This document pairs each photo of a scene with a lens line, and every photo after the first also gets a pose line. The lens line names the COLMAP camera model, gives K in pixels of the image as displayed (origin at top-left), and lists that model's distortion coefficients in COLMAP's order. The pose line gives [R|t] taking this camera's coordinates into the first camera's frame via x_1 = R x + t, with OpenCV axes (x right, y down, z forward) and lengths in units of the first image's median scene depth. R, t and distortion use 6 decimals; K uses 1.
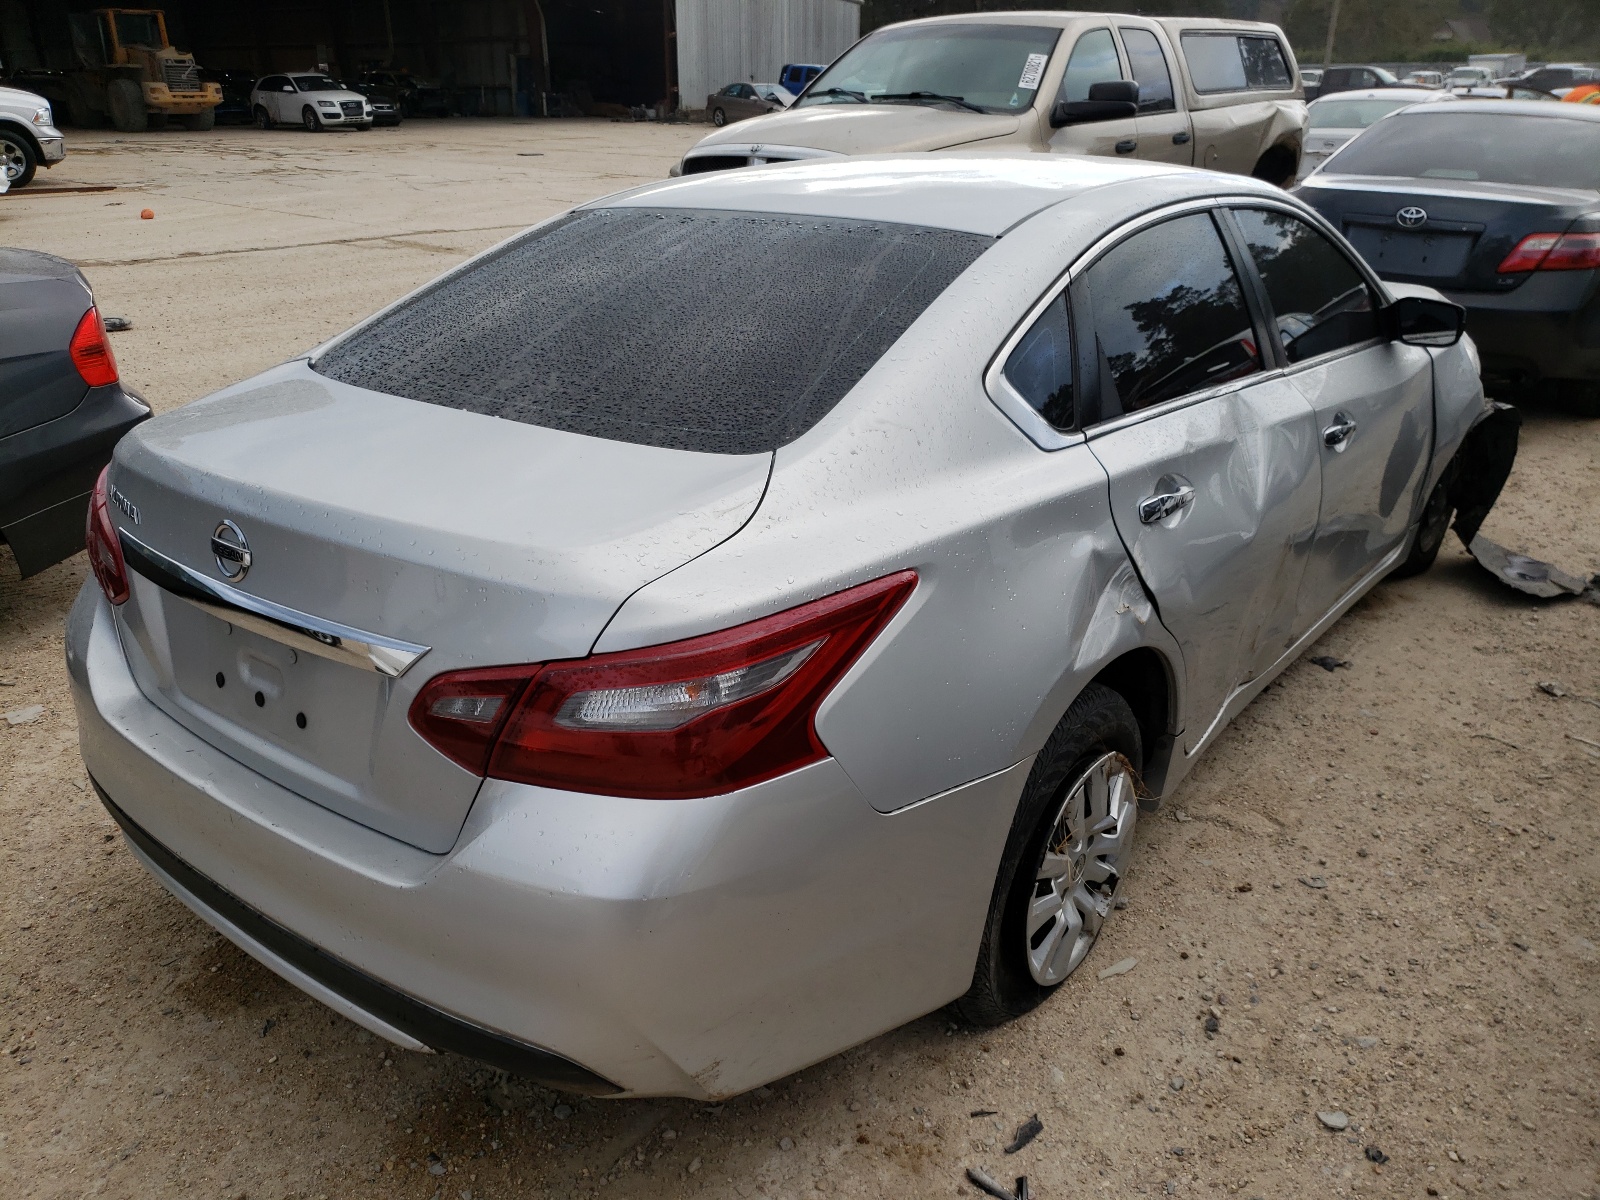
lens RADIAL K [[1210.4, 0, 801.2], [0, 1210.4, 600.6], [0, 0, 1]] dist [-0.004307, 0.011432]
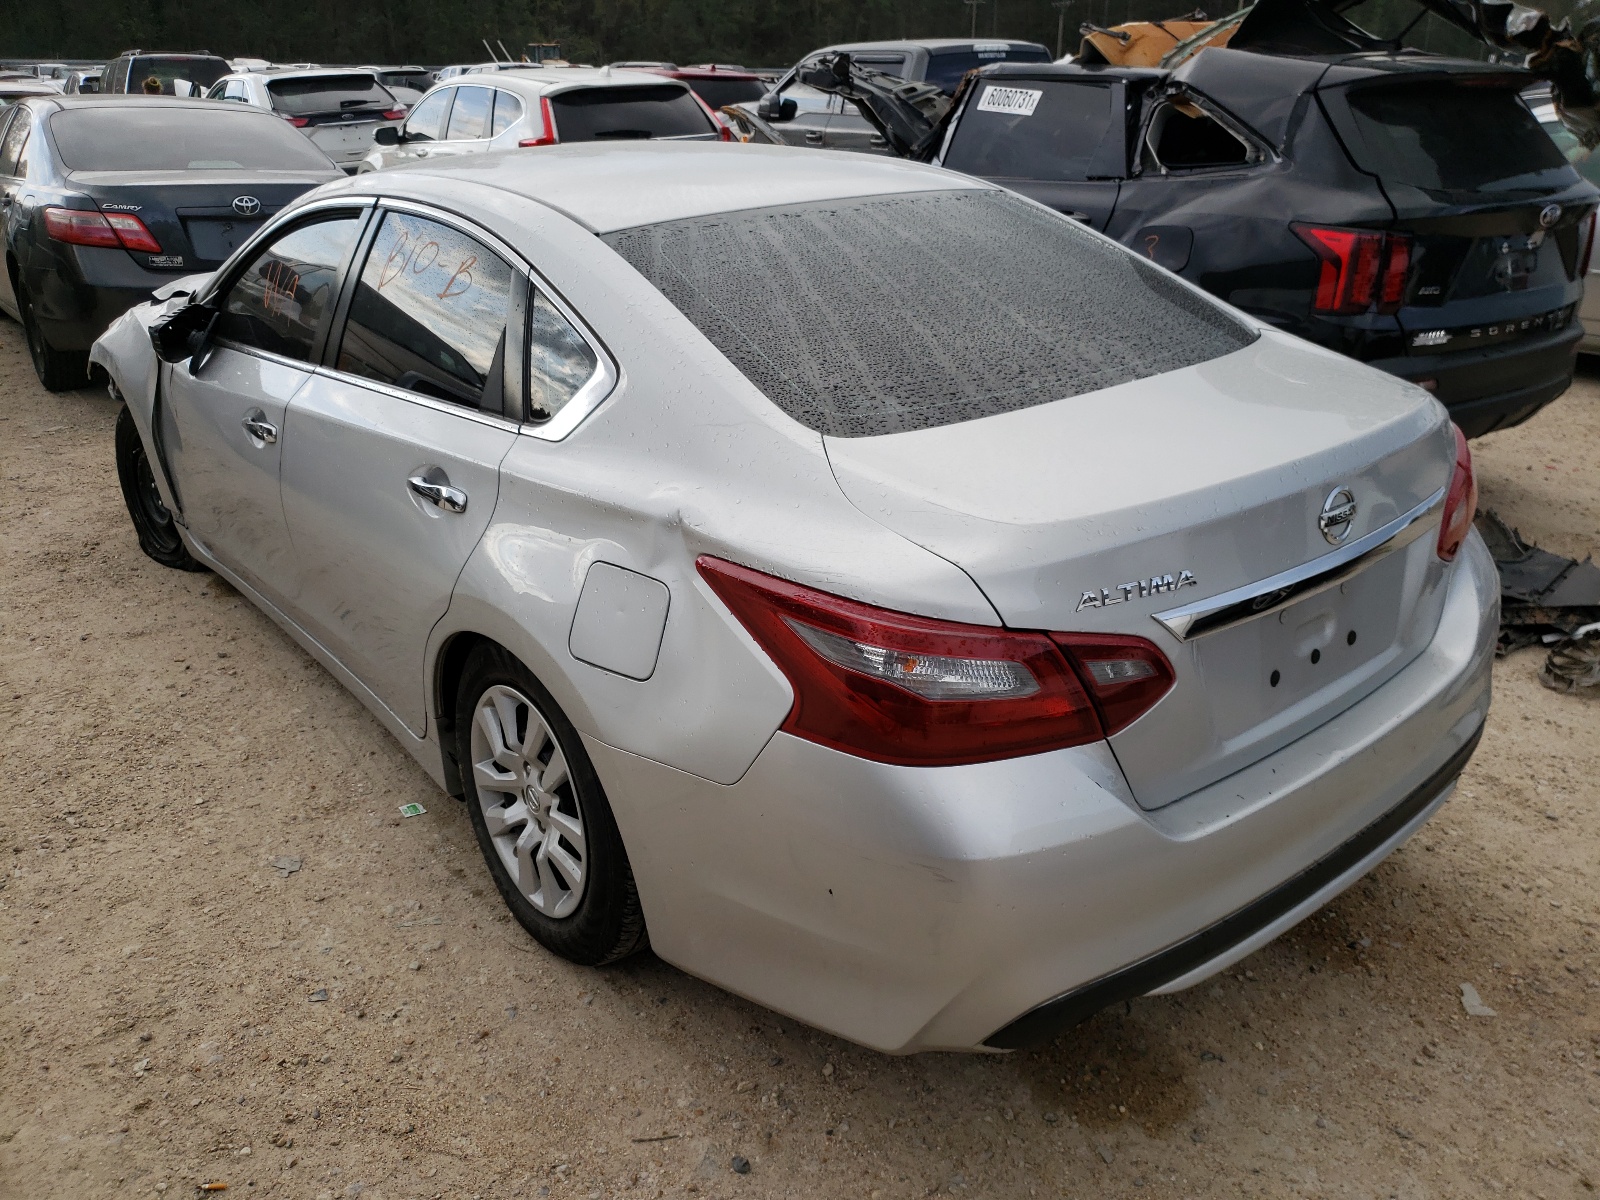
lens RADIAL K [[1210.4, 0, 801.5], [0, 1210.4, 599.7], [0, 0, 1]] dist [-0.004307, 0.011432]
pose [[0.253200, -0.394383, 0.883375, -1.203296], [0.392815, 0.876379, 0.278668, -0.352492], [-0.884073, 0.276445, 0.376819, 0.810170]]
